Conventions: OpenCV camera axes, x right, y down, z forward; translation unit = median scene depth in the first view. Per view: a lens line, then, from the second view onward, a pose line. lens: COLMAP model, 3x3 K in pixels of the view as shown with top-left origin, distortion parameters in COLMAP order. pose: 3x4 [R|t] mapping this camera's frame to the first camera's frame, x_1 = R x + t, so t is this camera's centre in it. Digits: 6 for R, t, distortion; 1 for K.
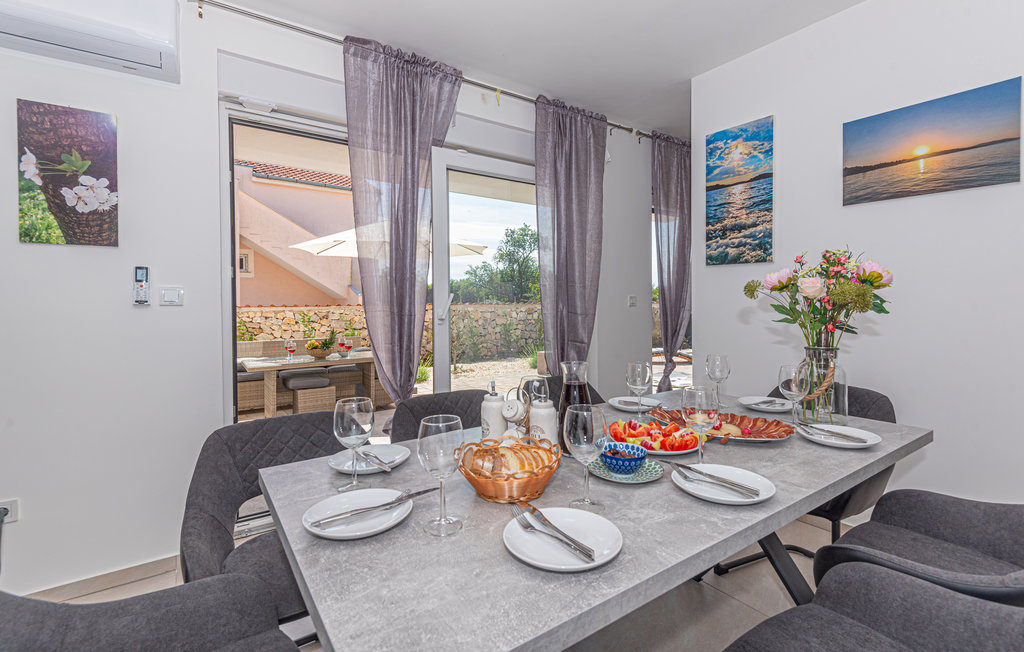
lens RADIAL K [[467.6, 0, 504.4], [0, 467.6, 298.8], [0, 0, 1]] dist [0.003319, -0.000394]
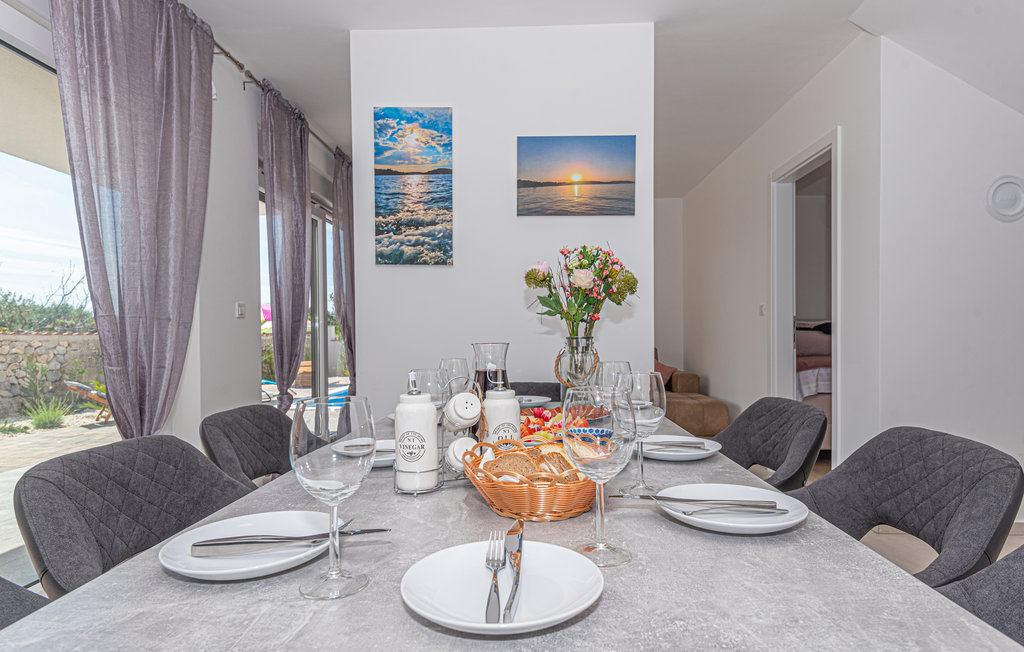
lens RADIAL K [[586.9, 0, 515.4], [0, 586.9, 332.4], [0, 0, 1]] dist [0.027578, -0.002306]
pose [[0.580664, 0.010509, 0.814076, -0.289768], [-0.002362, 0.999934, -0.011223, 0.064528], [-0.814140, 0.004594, 0.580650, 0.210264]]
